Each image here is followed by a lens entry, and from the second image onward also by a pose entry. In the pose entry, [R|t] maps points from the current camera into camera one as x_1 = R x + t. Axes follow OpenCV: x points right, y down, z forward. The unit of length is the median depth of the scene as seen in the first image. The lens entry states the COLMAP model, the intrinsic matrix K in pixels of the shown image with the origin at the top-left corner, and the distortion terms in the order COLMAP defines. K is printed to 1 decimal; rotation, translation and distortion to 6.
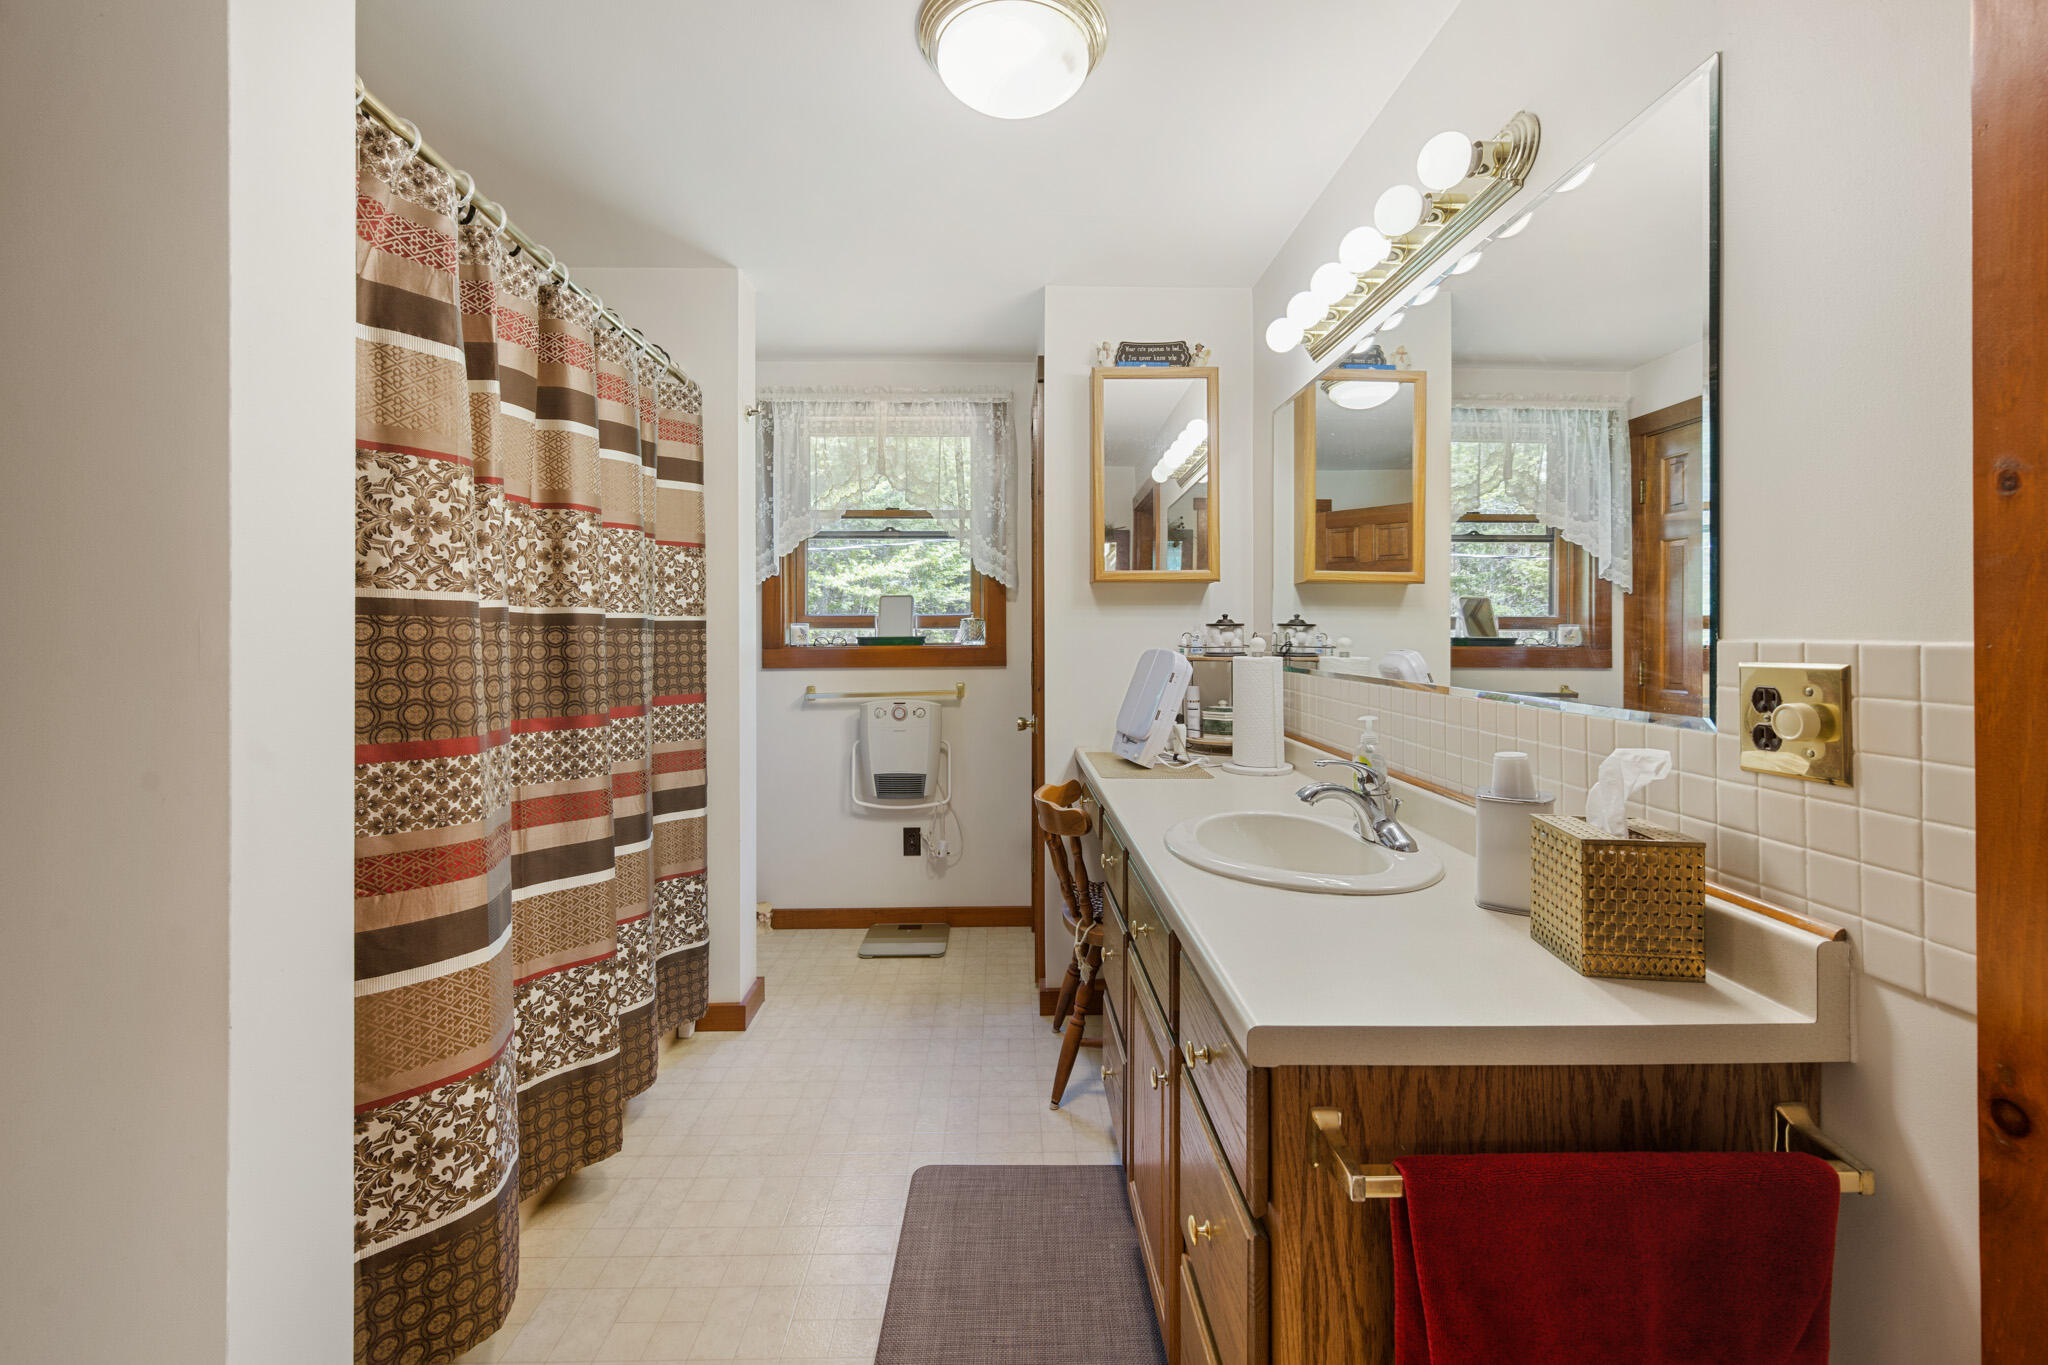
lens RADIAL K [[815.5, 0, 1013.6], [0, 815.5, 631.5], [0, 0, 1]] dist [0.003482, 0.000178]
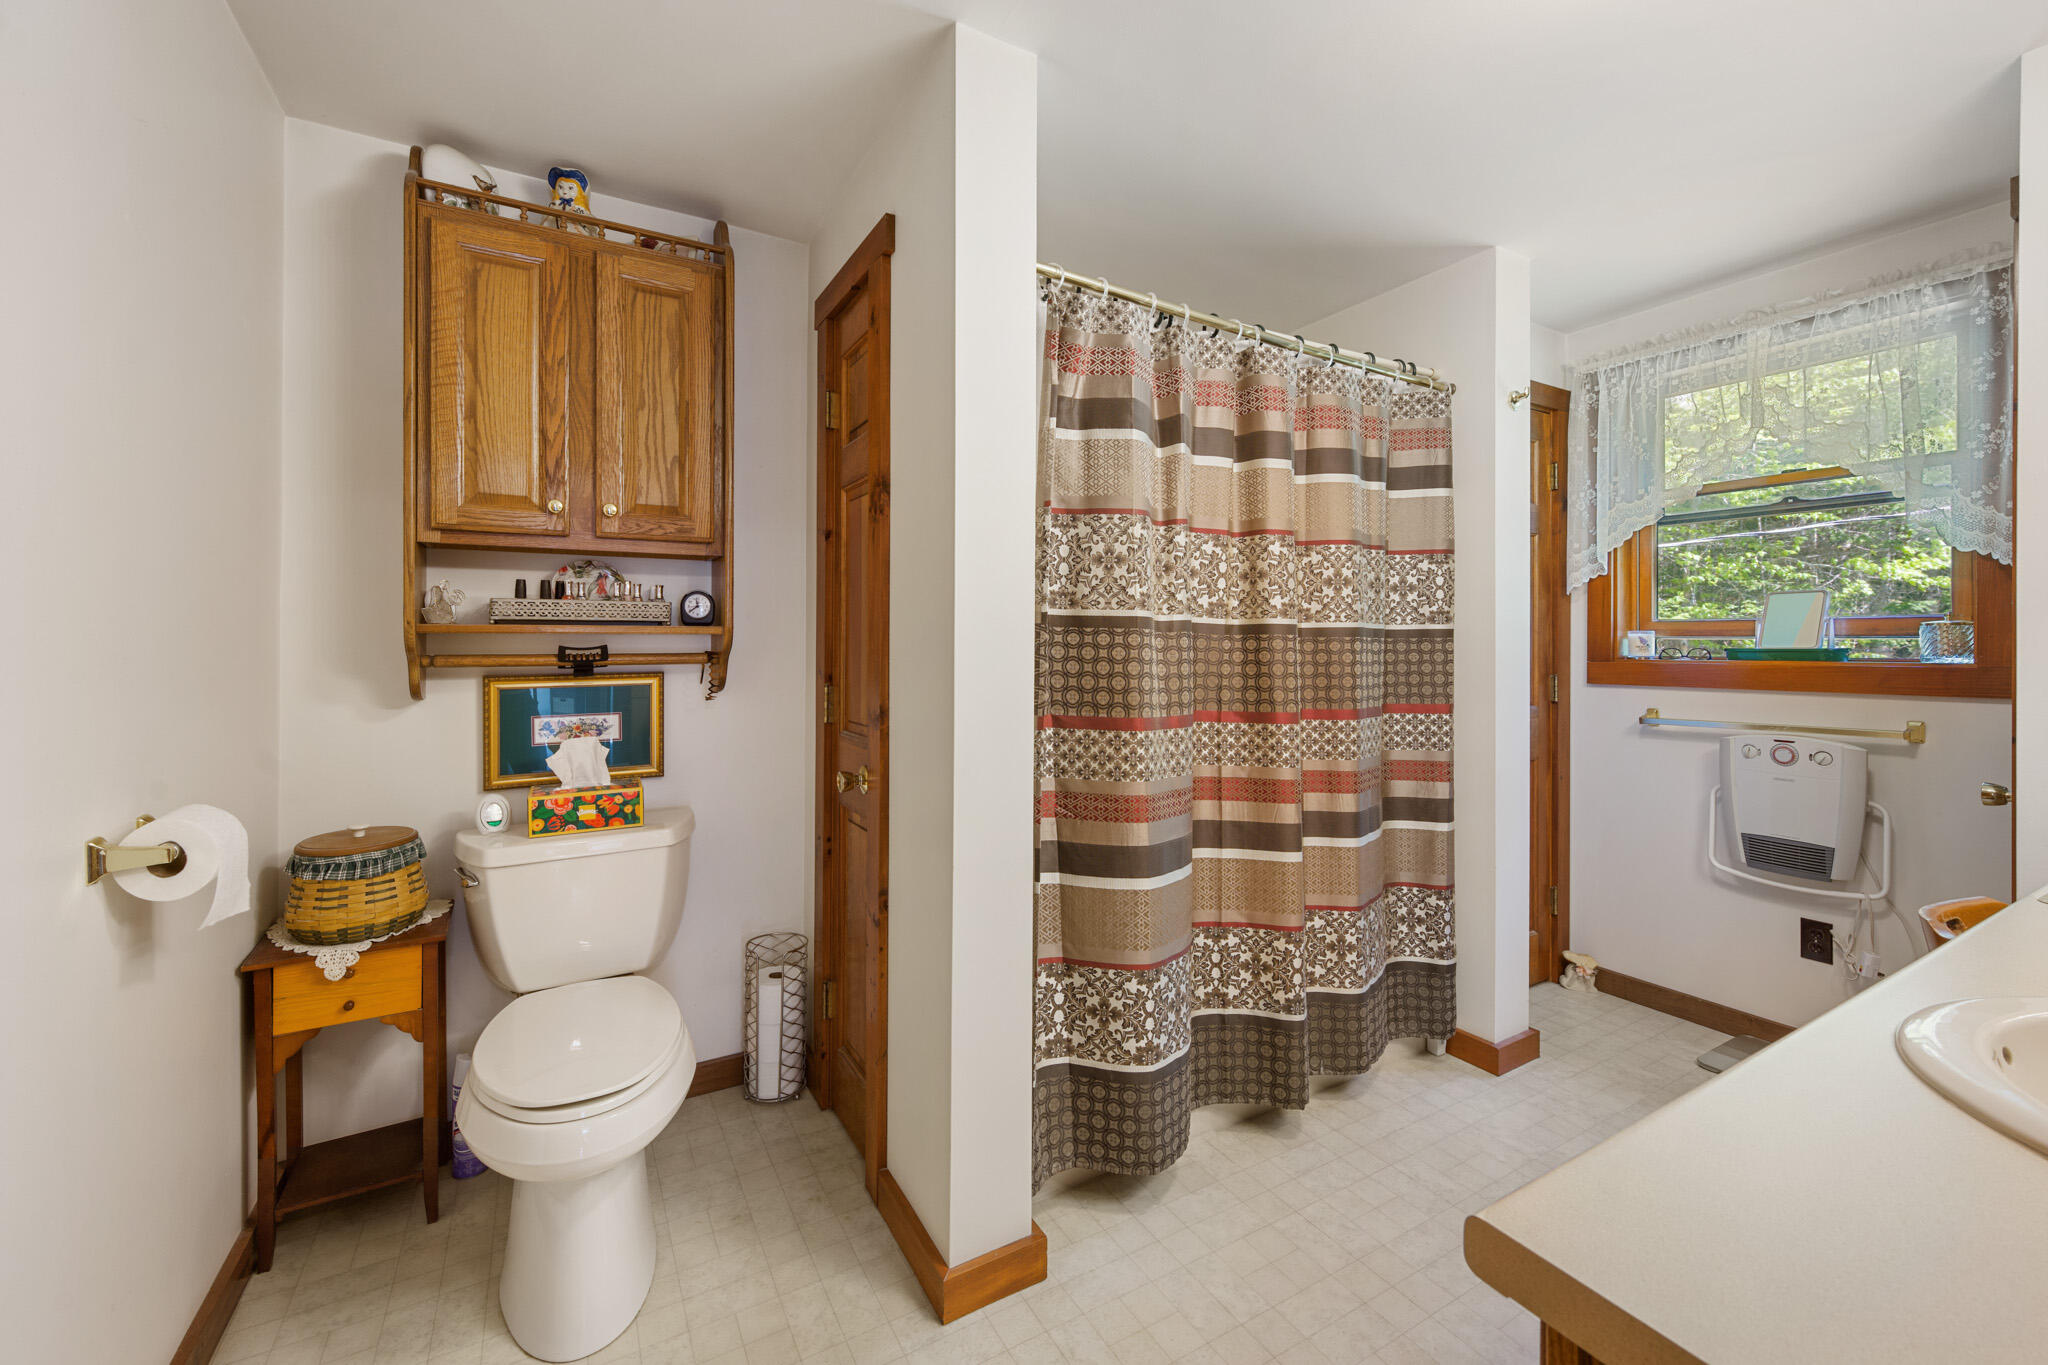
lens RADIAL K [[815.5, 0, 1050.2], [0, 815.5, 639.2], [0, 0, 1]] dist [0.003482, 0.000178]
pose [[0.503553, 0.002904, -0.863960, 0.271724], [-0.004016, 0.999991, 0.001020, -0.000340], [0.863955, 0.002956, 0.503560, 0.133277]]
